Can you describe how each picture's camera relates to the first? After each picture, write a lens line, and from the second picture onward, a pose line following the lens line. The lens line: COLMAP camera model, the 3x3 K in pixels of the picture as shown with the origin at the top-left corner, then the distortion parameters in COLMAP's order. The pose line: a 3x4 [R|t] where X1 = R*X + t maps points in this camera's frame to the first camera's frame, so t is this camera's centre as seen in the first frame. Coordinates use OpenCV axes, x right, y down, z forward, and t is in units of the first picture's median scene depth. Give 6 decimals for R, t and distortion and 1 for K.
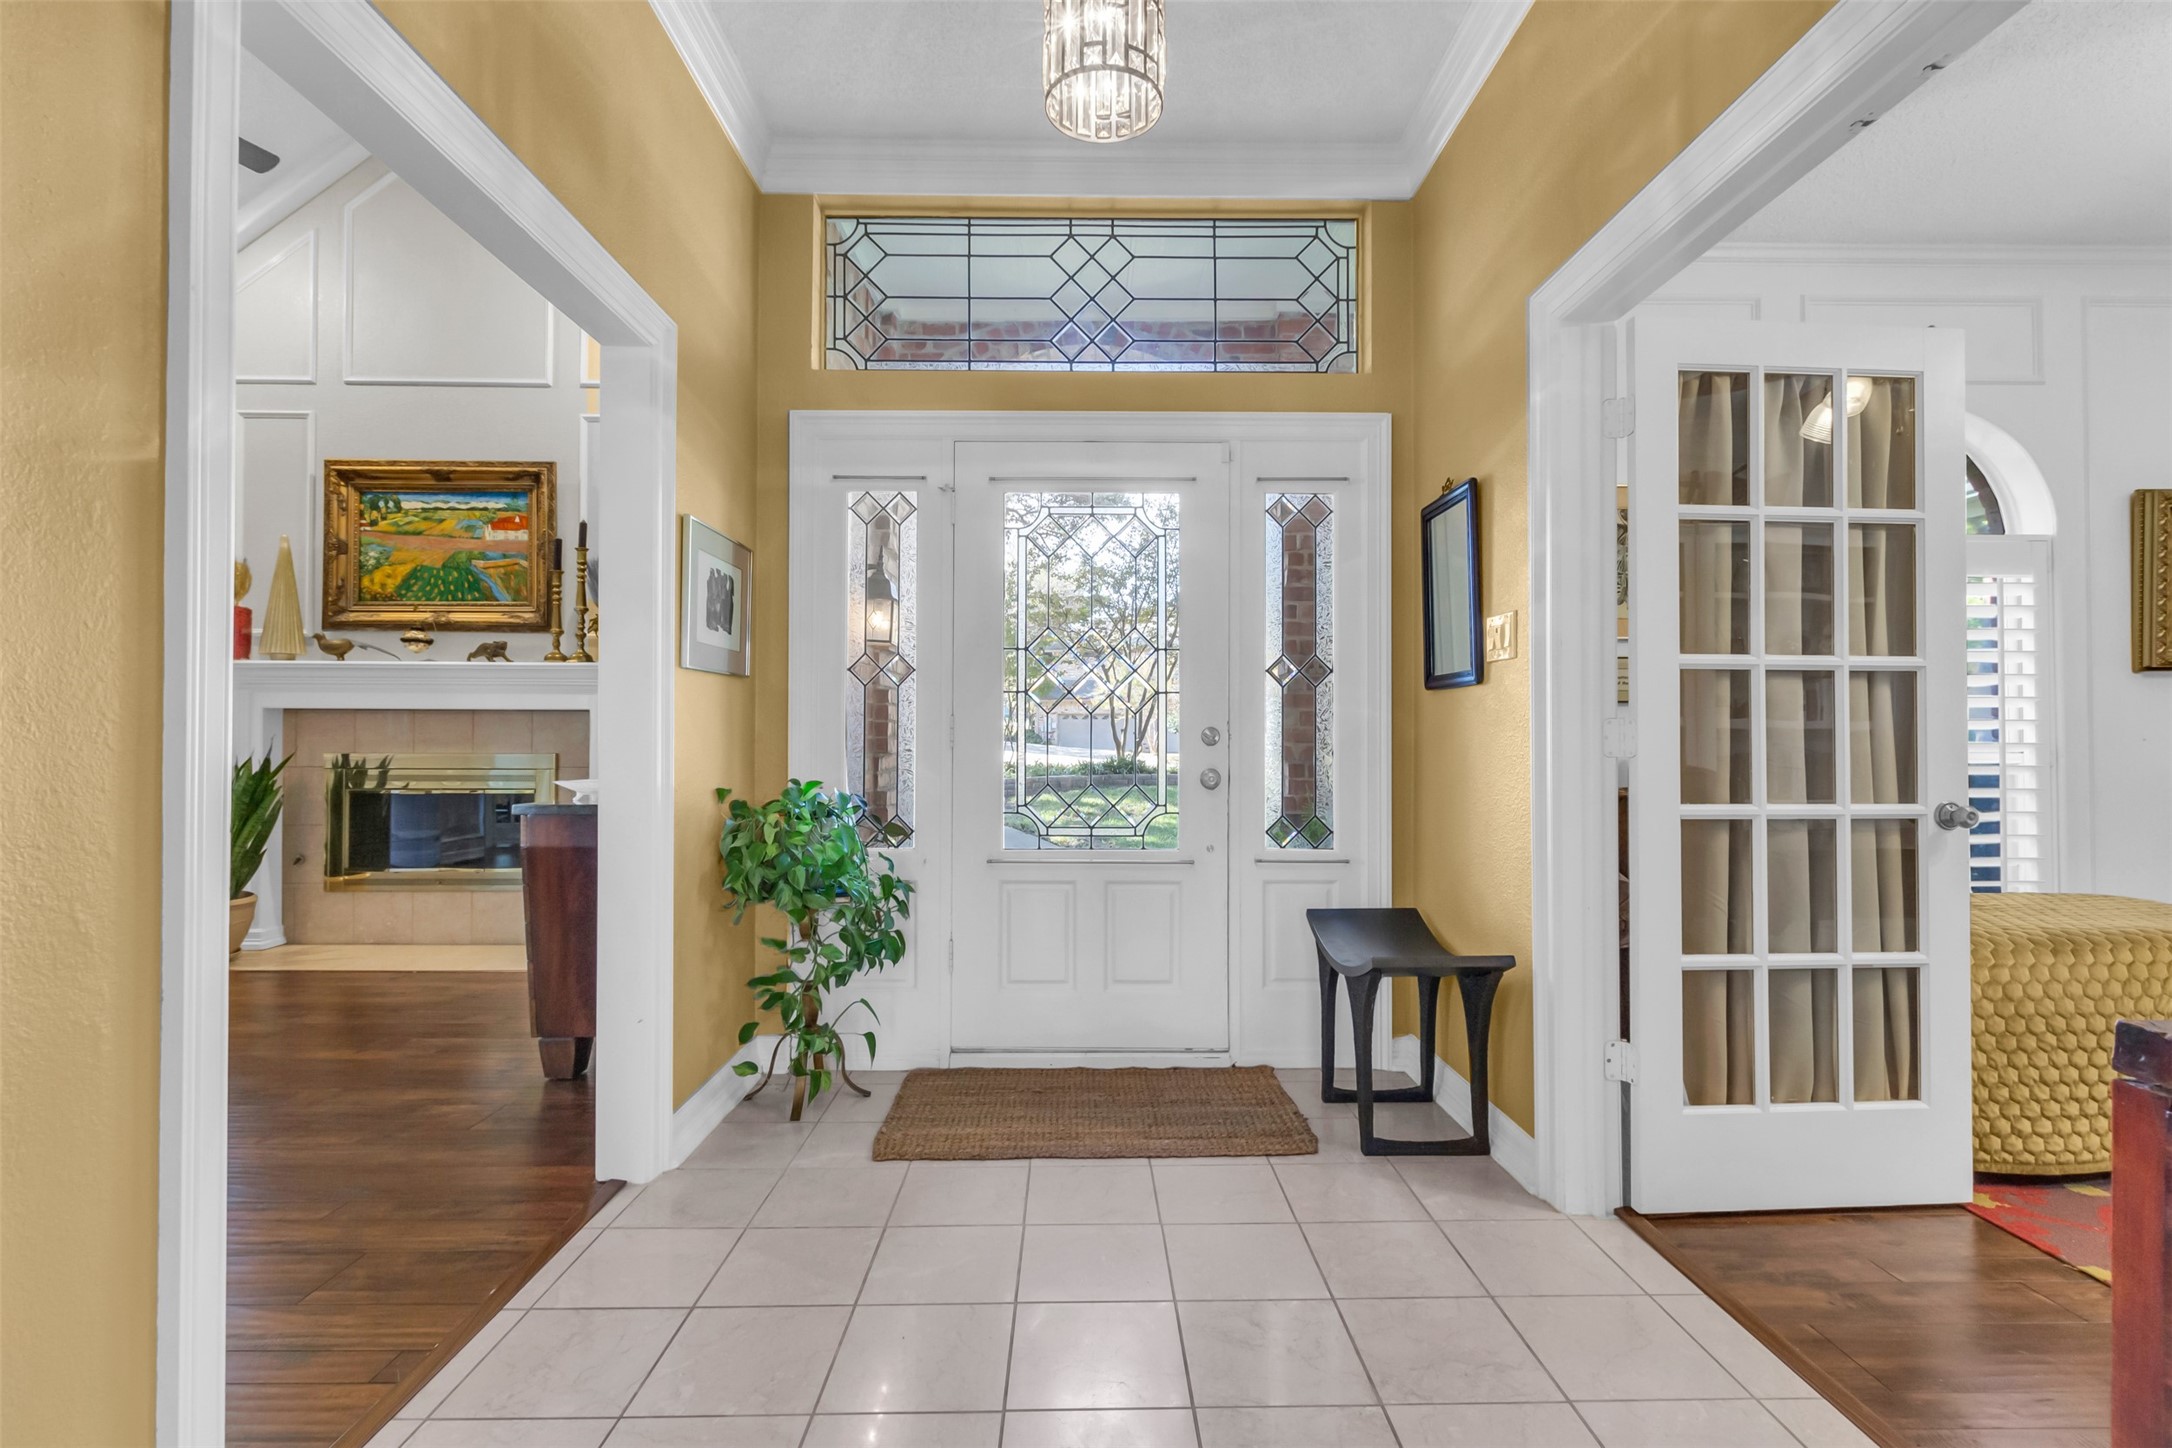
lens RADIAL K [[1001.2, 0, 1098.3], [0, 1001.2, 724.4], [0, 0, 1]] dist [0.012013, -0.005619]
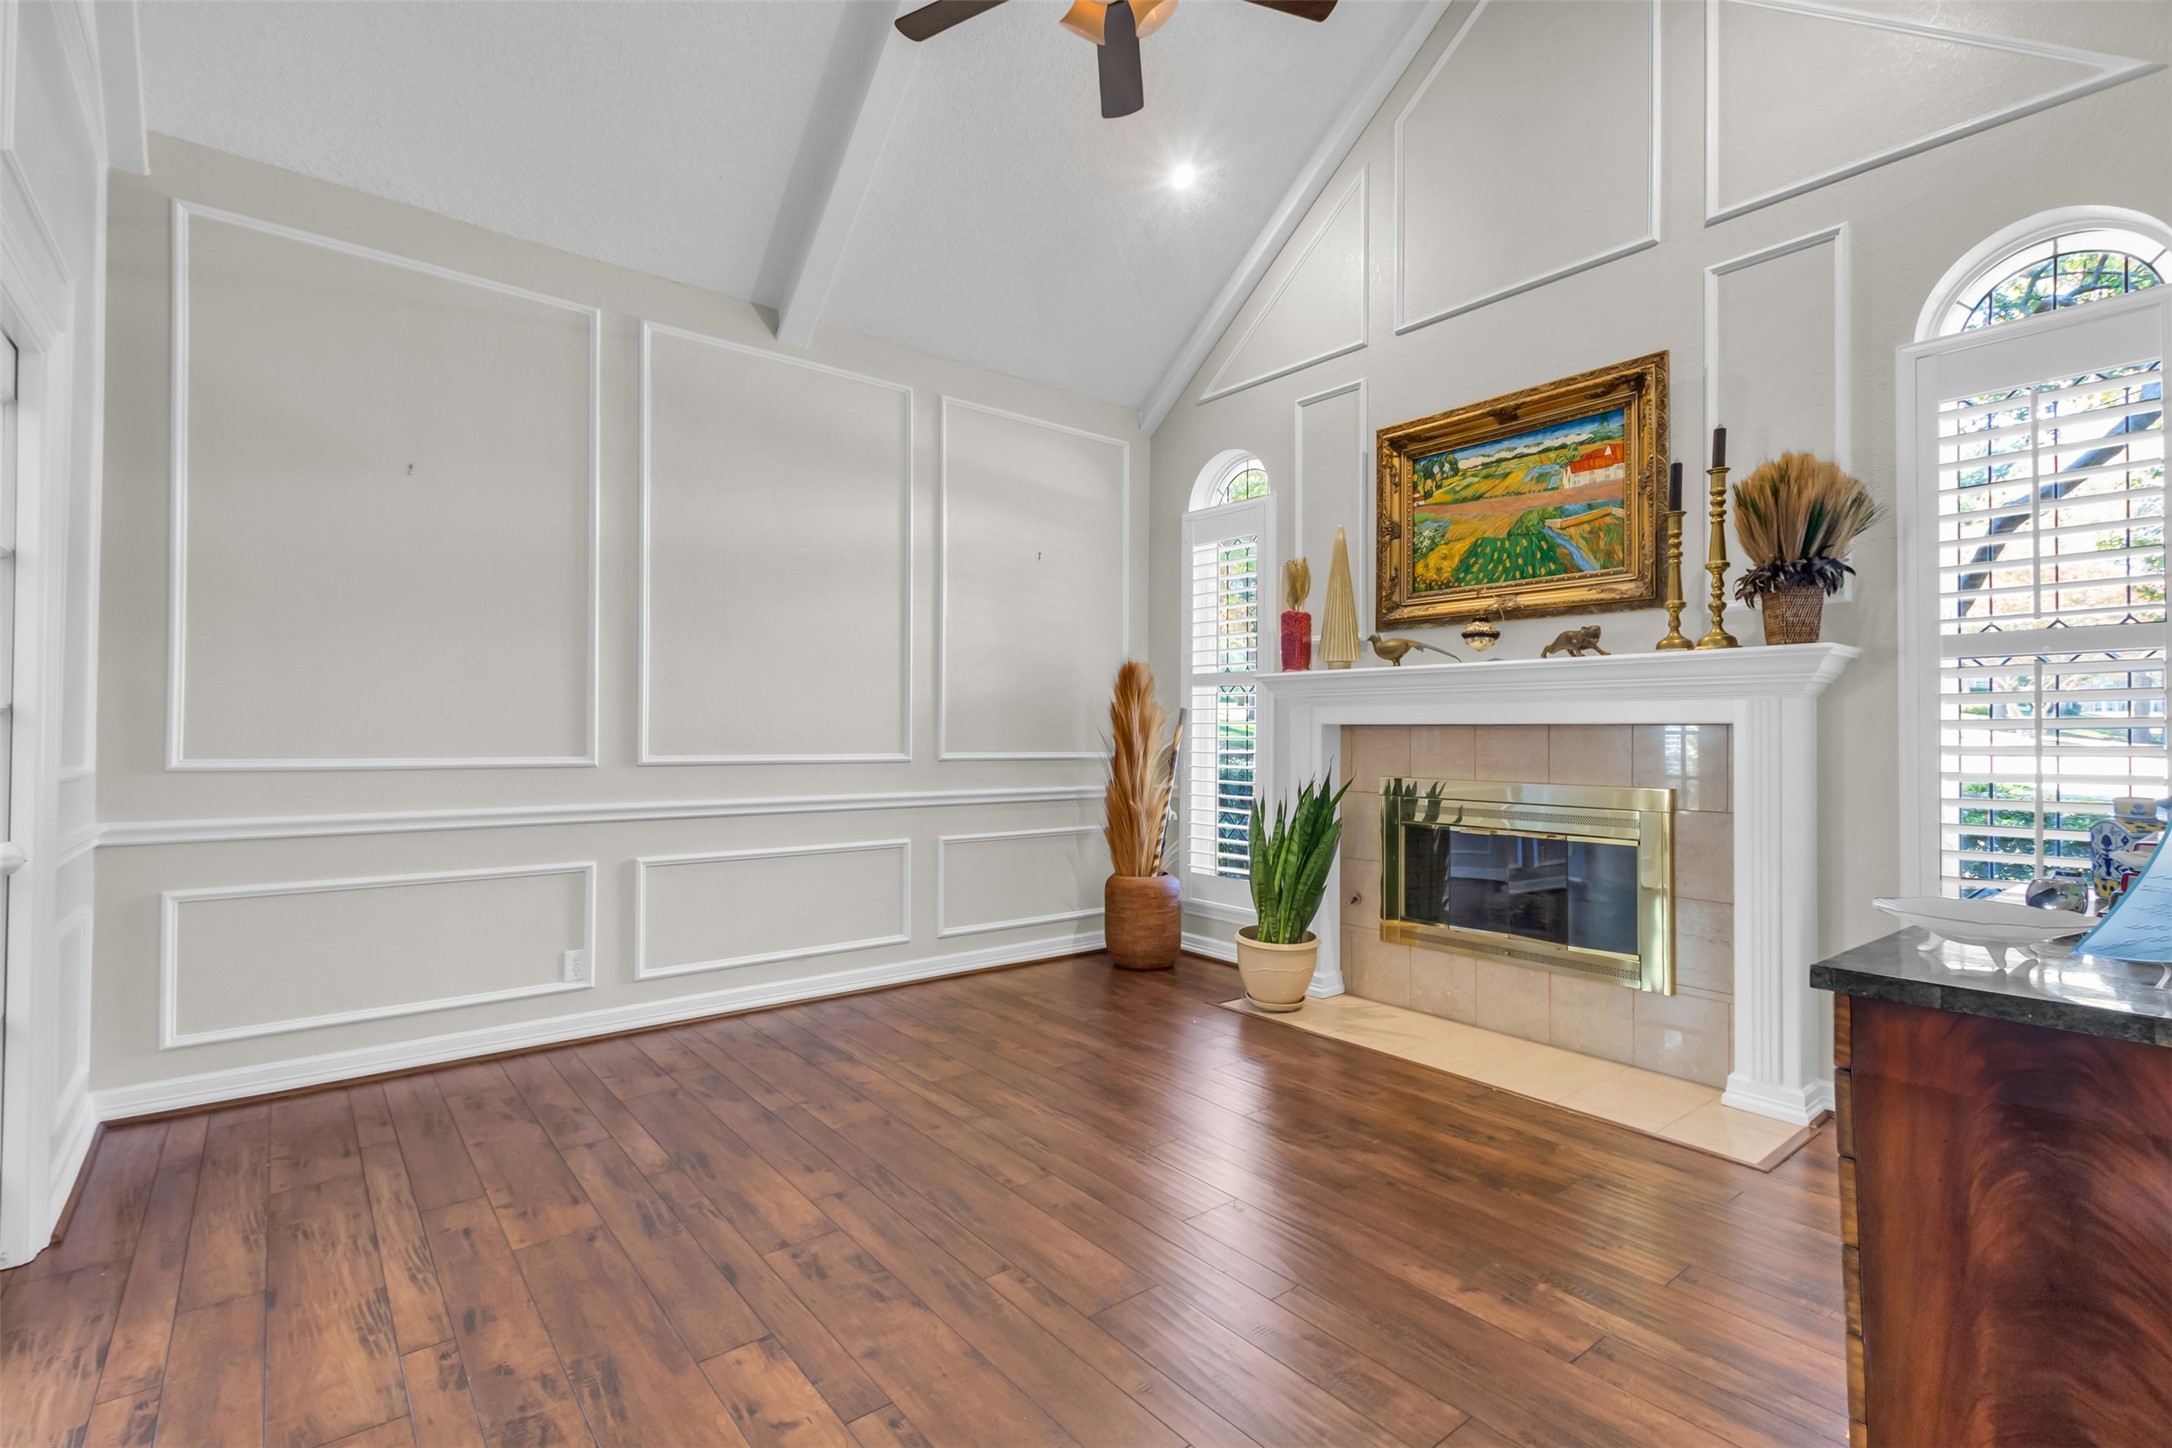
lens RADIAL K [[1000.9, 0, 1092.8], [0, 1000.9, 725.2], [0, 0, 1]] dist [0.003483, 0.000384]
pose [[0.618840, -0.006208, -0.785492, -0.254882], [0.007895, 0.999967, -0.001683, -0.015258], [0.785477, -0.005160, 0.618869, 0.287866]]
